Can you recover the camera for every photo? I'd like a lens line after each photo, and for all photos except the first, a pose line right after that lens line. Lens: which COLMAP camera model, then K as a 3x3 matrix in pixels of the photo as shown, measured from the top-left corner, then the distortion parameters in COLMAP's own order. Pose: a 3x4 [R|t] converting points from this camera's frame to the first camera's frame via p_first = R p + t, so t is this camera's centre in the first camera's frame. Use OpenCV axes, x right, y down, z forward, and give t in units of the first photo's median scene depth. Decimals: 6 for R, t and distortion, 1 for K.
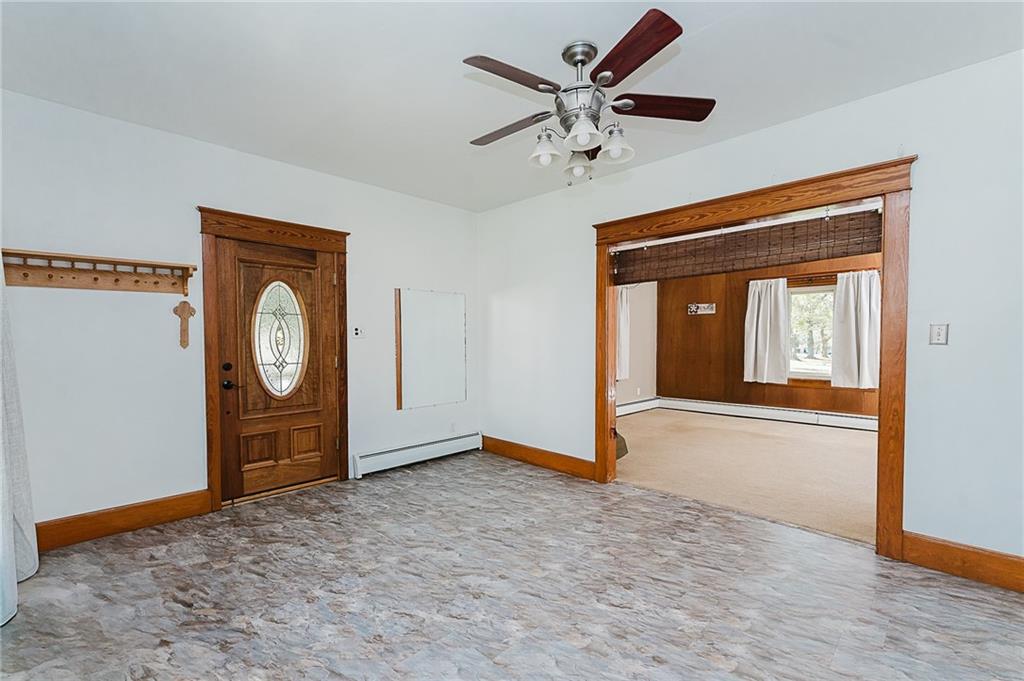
lens RADIAL K [[451.0, 0, 511.5], [0, 451.0, 345.4], [0, 0, 1]] dist [-0.003147, 0.000301]
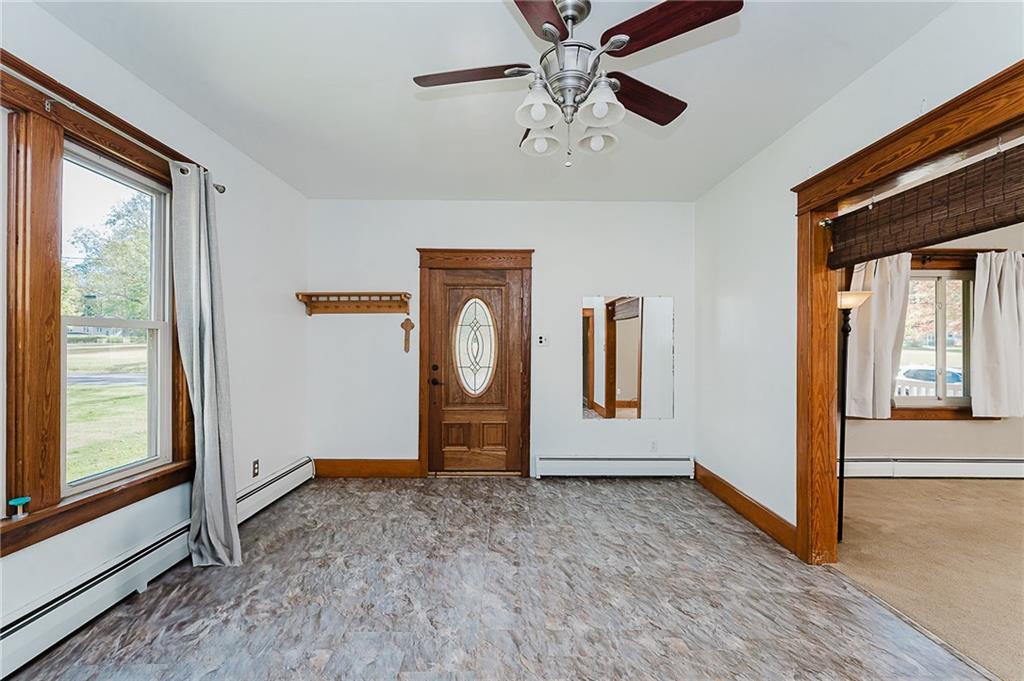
lens RADIAL K [[451.0, 0, 510.8], [0, 451.0, 336.6], [0, 0, 1]] dist [-0.003147, 0.000301]
pose [[0.707856, -0.007926, -0.706312, 0.406776], [-0.016608, 0.999474, -0.027860, -0.008436], [0.706161, 0.031451, 0.707352, 0.216787]]
